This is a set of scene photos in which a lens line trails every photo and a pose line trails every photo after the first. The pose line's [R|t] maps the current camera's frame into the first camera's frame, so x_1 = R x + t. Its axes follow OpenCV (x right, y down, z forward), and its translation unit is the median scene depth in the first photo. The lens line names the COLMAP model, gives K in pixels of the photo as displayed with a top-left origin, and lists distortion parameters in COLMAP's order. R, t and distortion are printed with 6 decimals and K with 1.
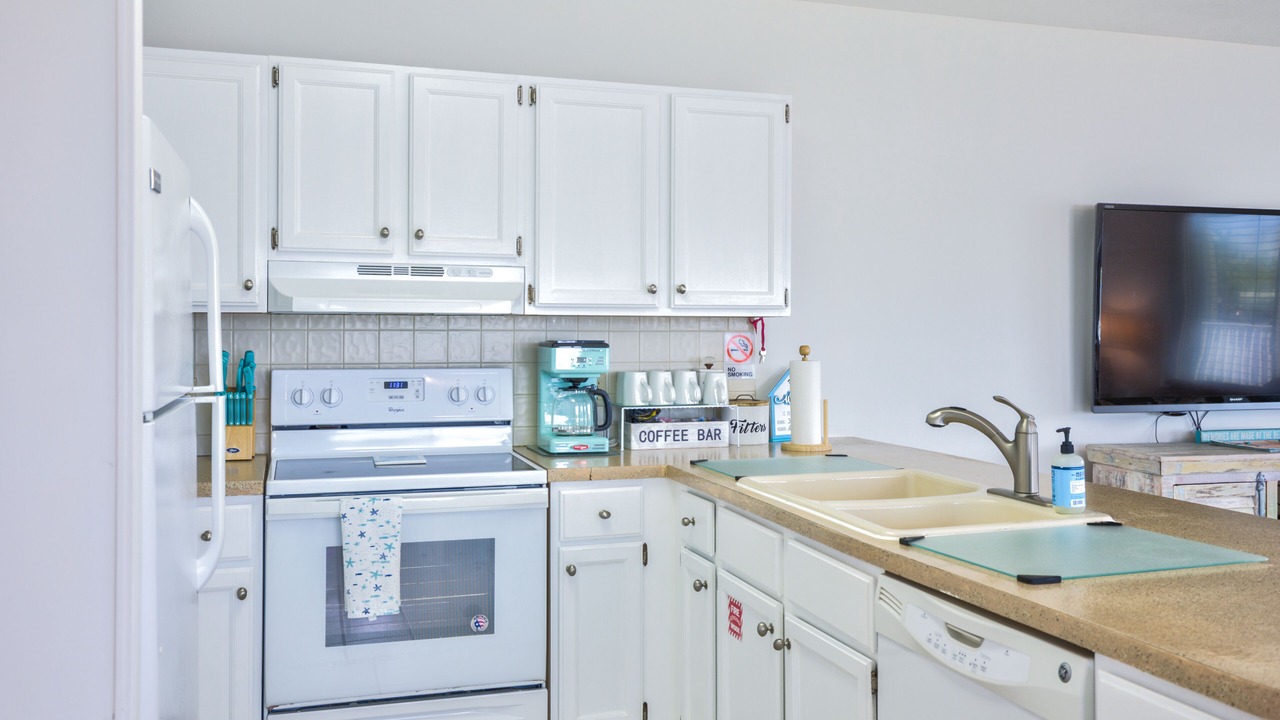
lens RADIAL K [[1215.4, 0, 624.0], [0, 1215.4, 333.7], [0, 0, 1]] dist [0.047422, 0.006525]
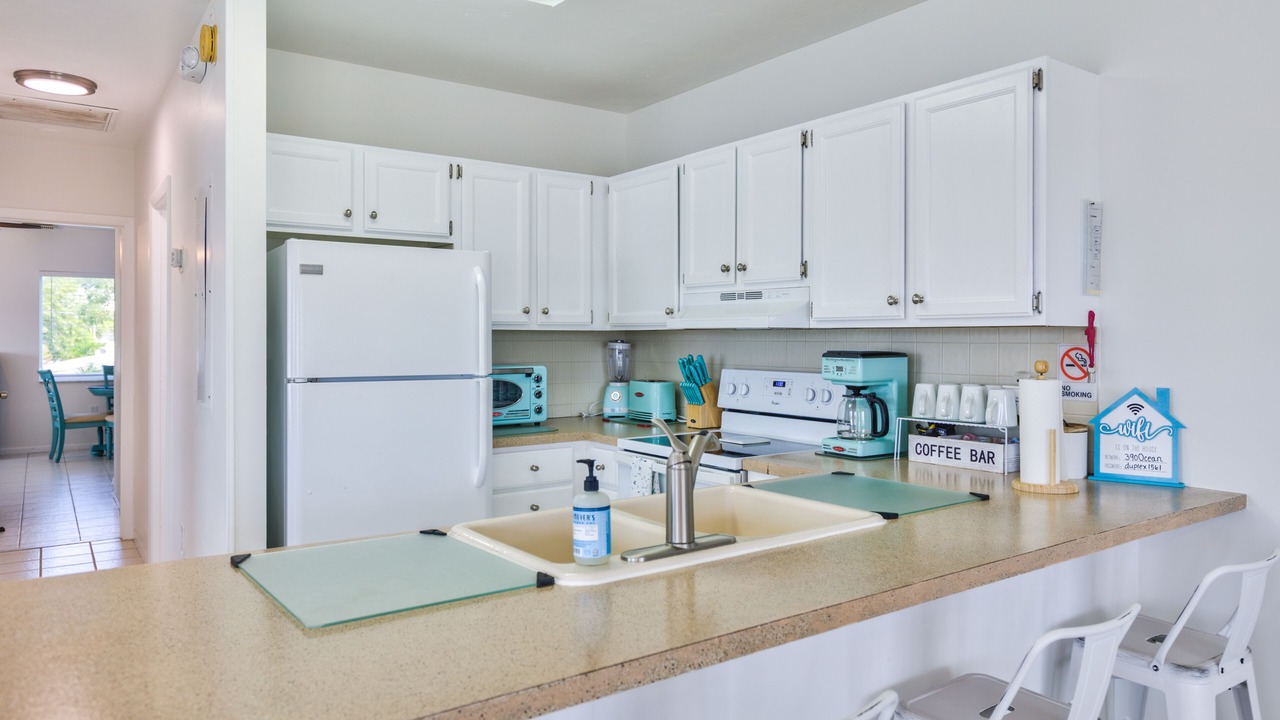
lens RADIAL K [[847.1, 0, 616.6], [0, 847.1, 344.6], [0, 0, 1]] dist [0.003639, 0.009527]
pose [[0.287087, 0.004582, -0.957894, 0.606506], [-0.003400, 0.999987, 0.003765, -0.002342], [0.957899, 0.002176, 0.287099, 0.562922]]
